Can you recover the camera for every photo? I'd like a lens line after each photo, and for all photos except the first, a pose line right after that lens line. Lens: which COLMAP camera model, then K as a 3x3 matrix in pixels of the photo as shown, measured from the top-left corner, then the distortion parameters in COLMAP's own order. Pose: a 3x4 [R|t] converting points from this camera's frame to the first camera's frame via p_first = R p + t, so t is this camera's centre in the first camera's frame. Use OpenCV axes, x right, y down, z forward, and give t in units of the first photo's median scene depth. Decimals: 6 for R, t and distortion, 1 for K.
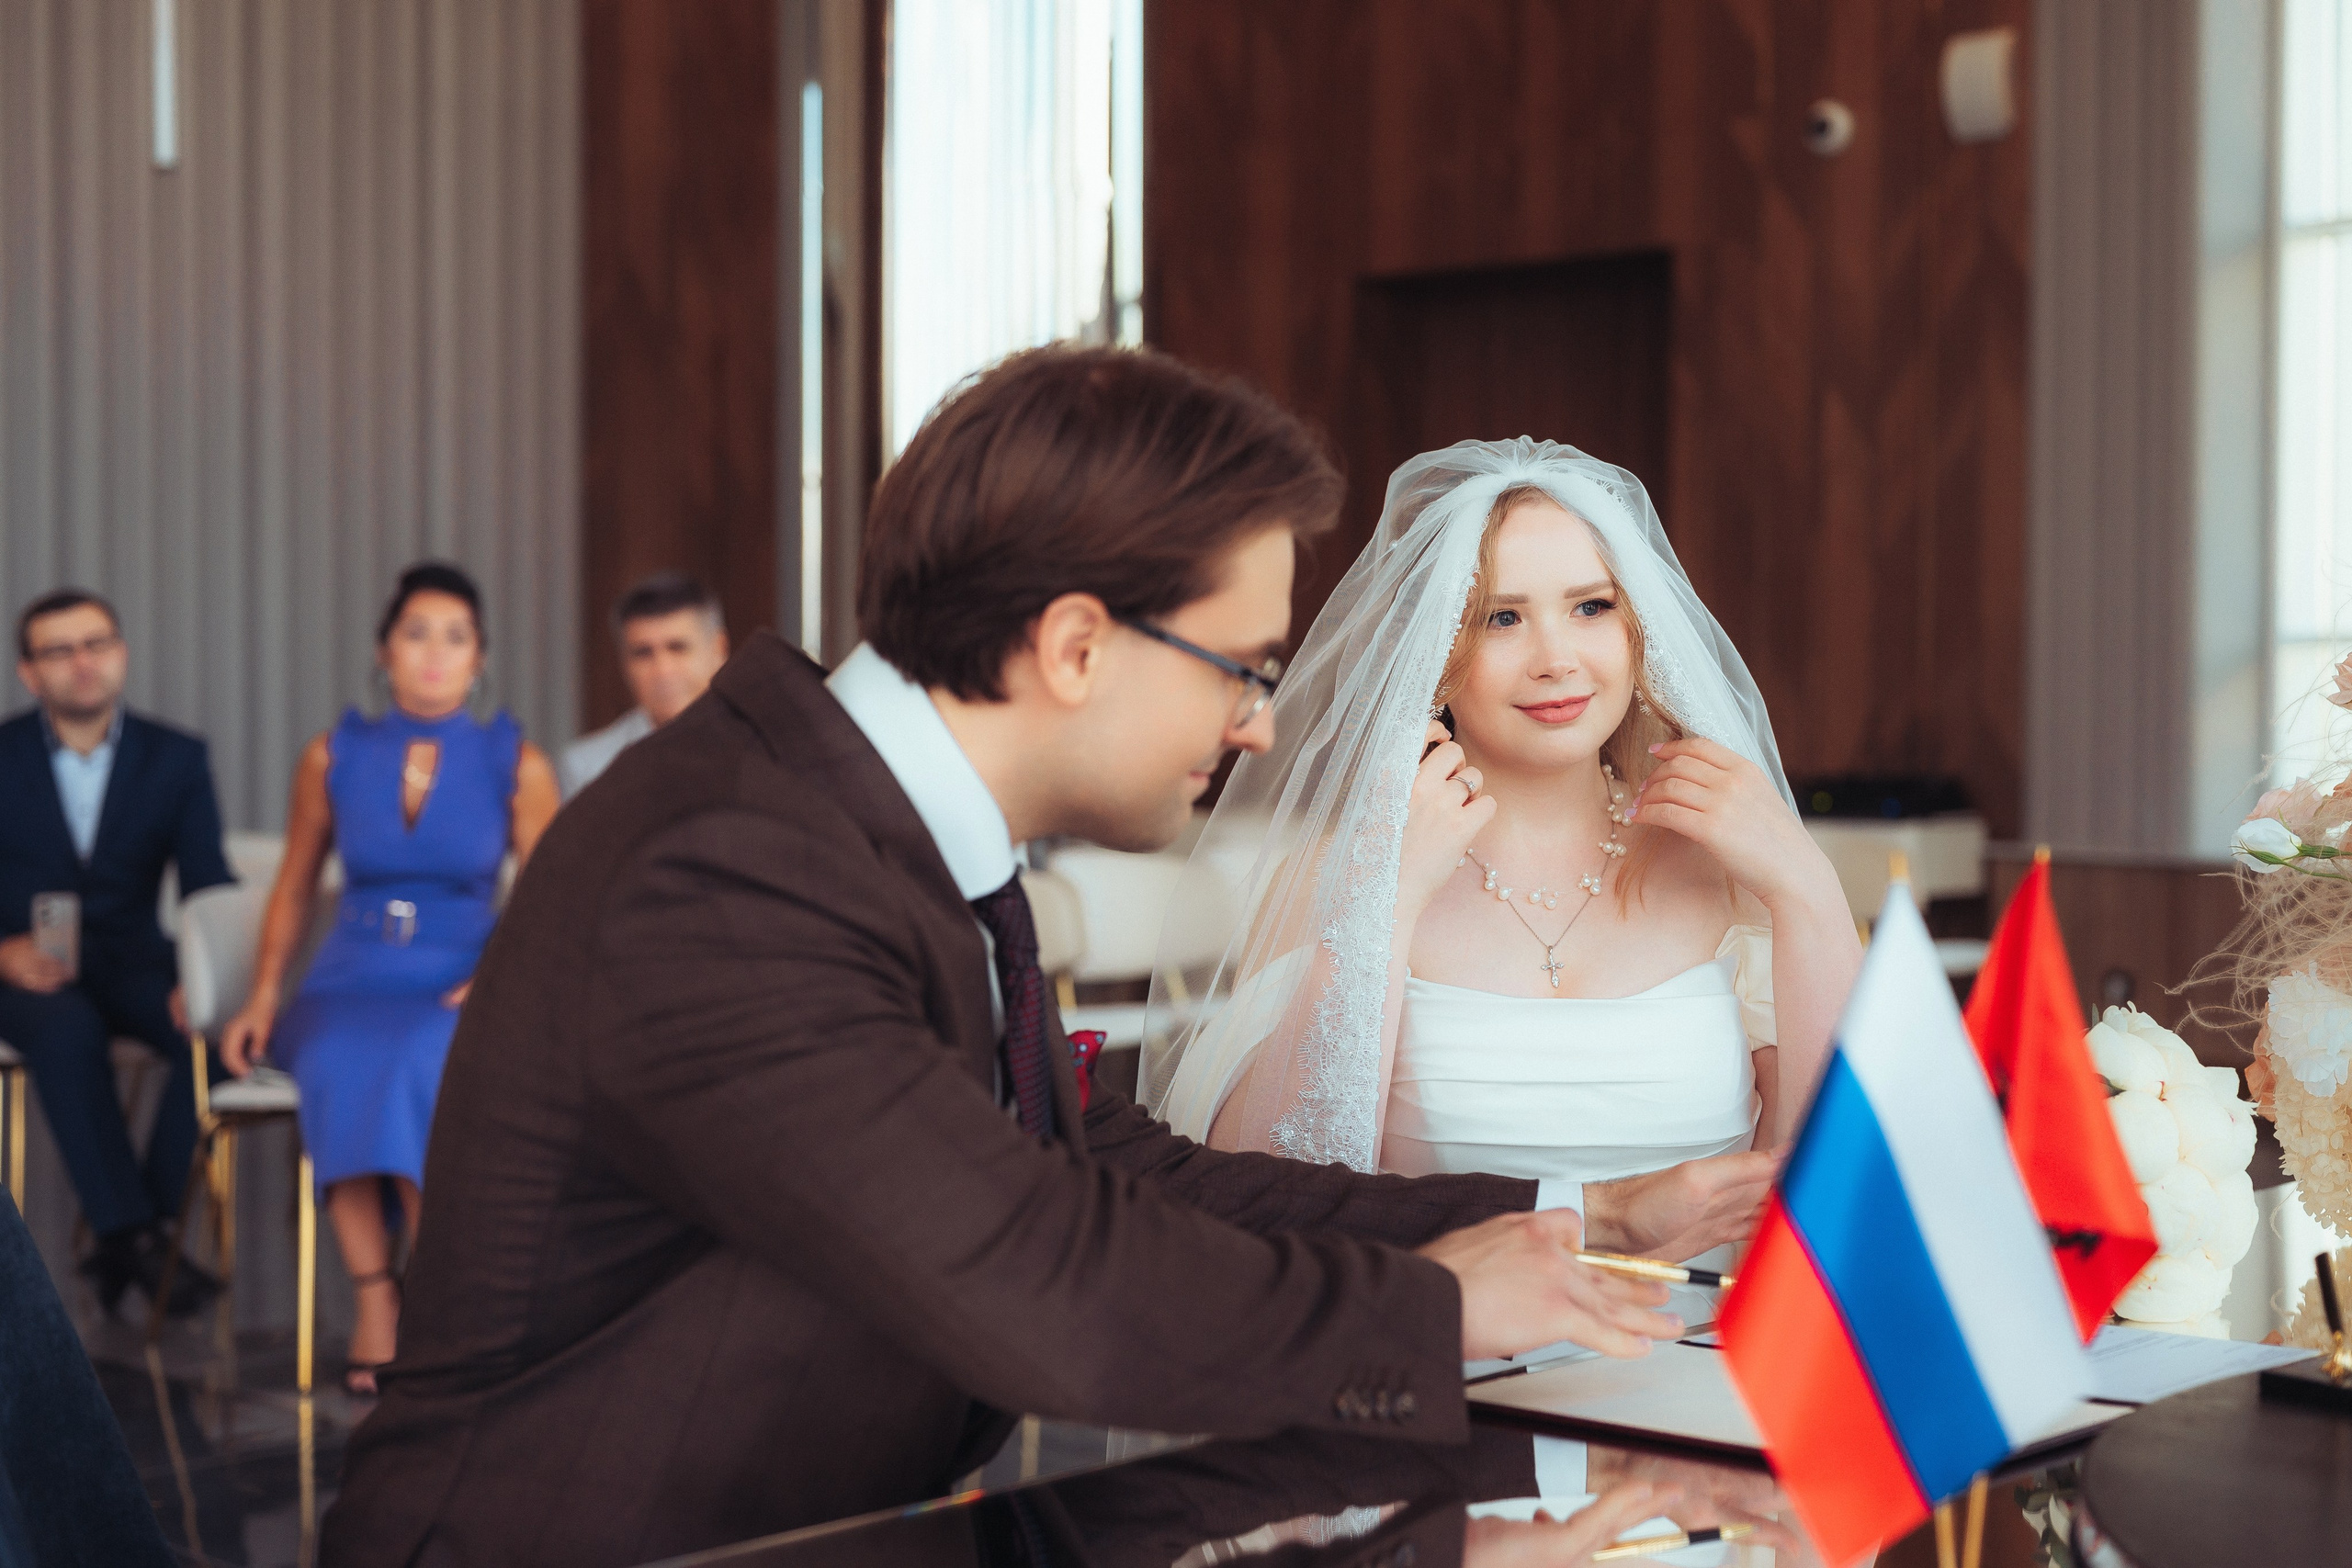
lens RADIAL K [[3313.8, 0, 1172.0], [0, 3313.8, 667.7], [0, 0, 1]] dist [-0.013324, -0.011752]
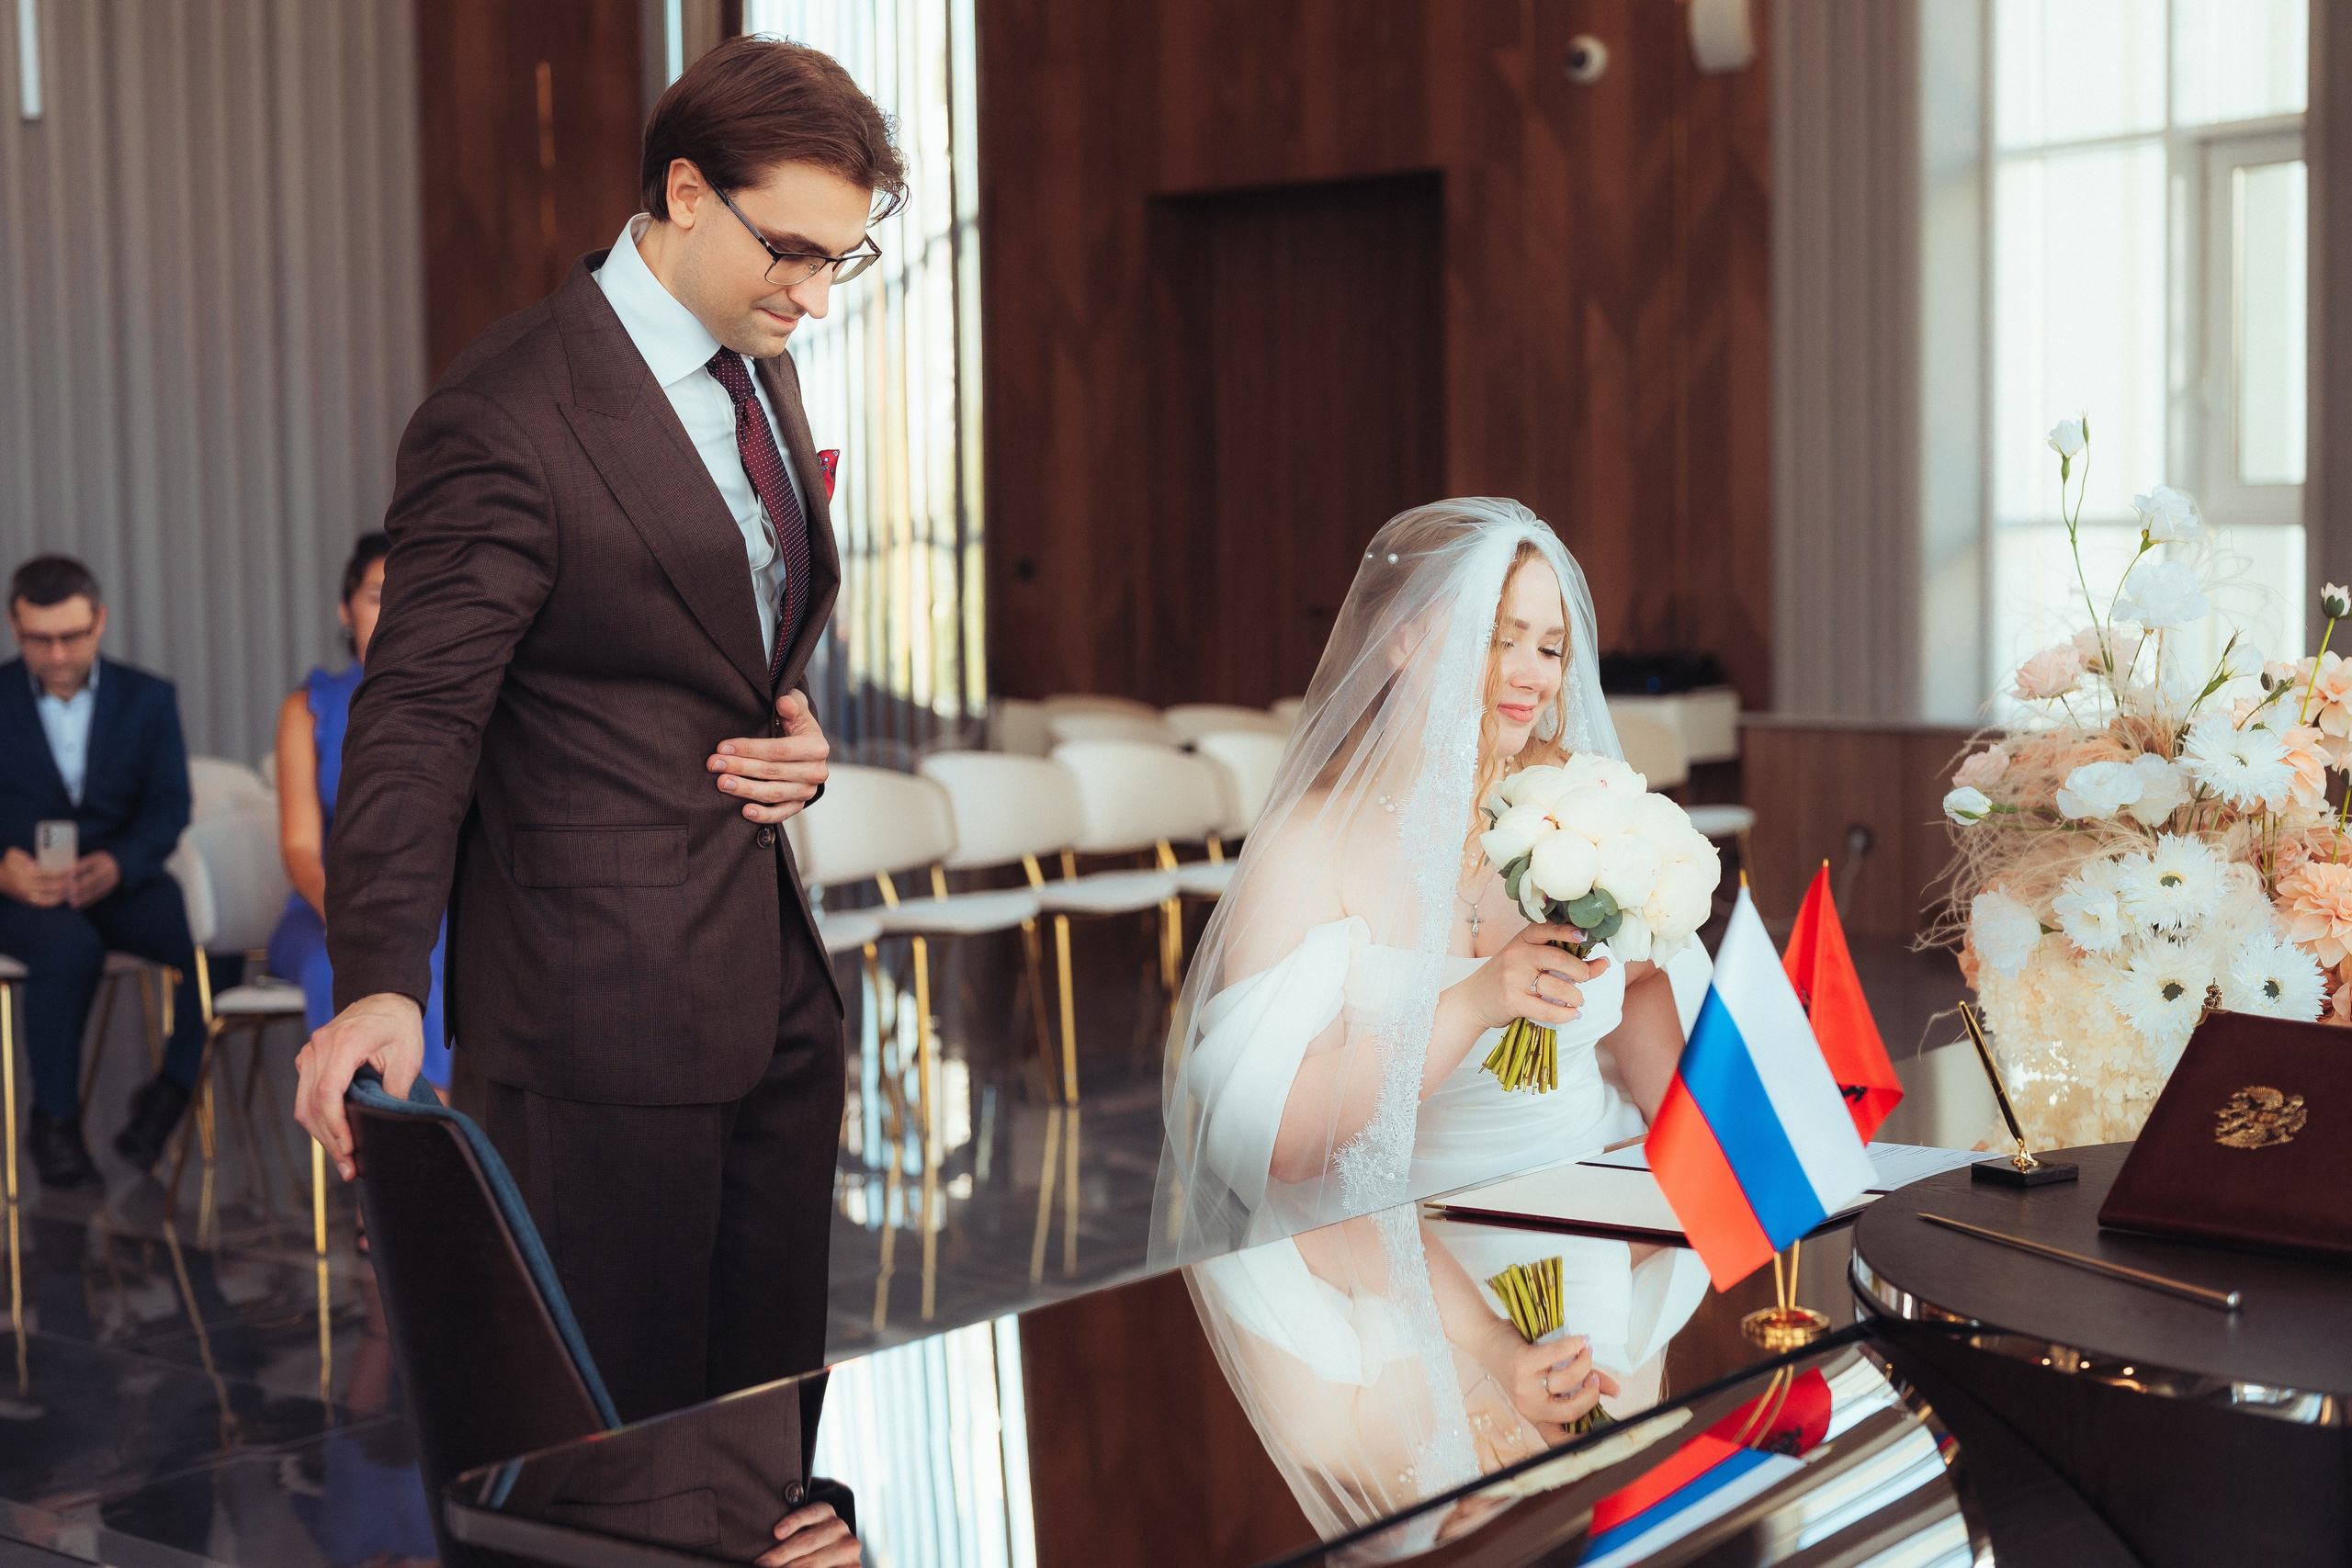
lens RADIAL K [[3217.3, 0, 1178.8], [0, 3217.3, 628.7], [0, 0, 1]] dist [0.003579, -0.046093]
pose [[0.997180, -0.022600, 0.071562, -0.030208], [0.020561, 0.999365, 0.029099, -0.019622], [-0.072174, -0.027546, 0.997012, -0.101025]]
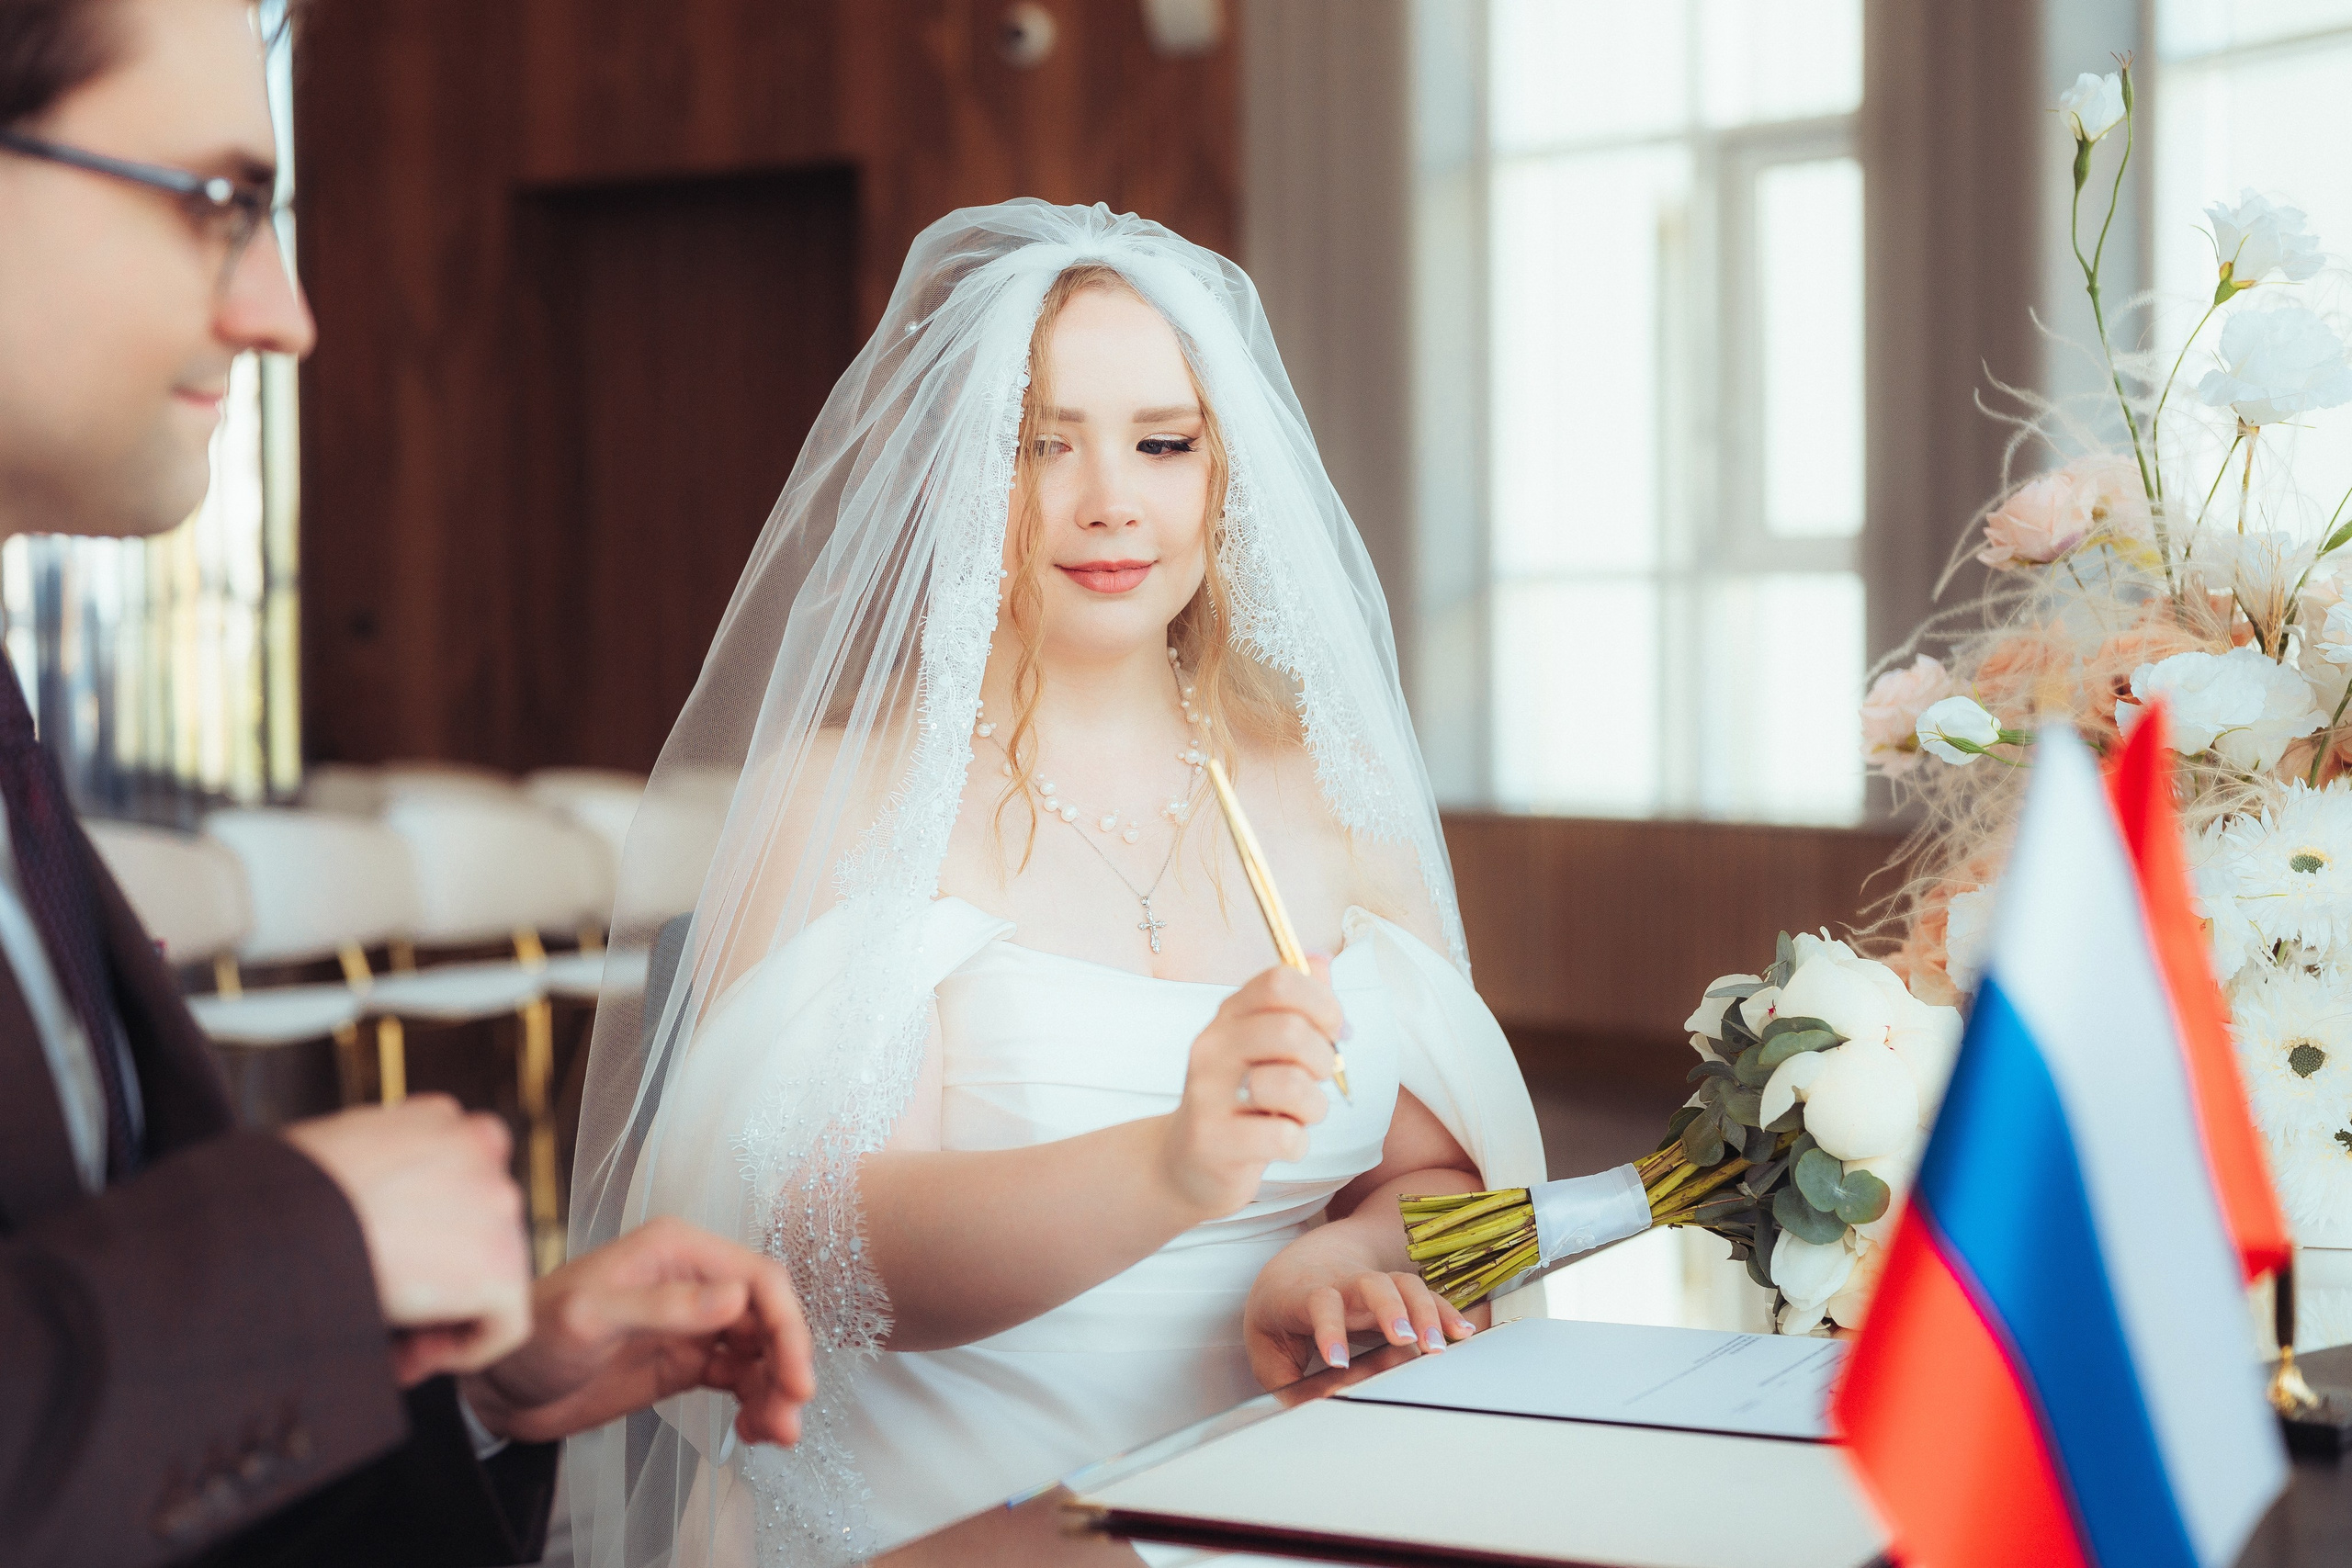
lens RADIAL K [[3479.8, 0, 1178.6], [0, 3479.8, 650.6], [0, 0, 1]] dist [-0.002452, 0.043476]
pose [[0.968513, -0.014116, 0.248563, -0.018599], [0.012065, 0.999879, 0.009774, 0.006578], [-0.248671, -0.006468, 0.968567, 0.061782]]
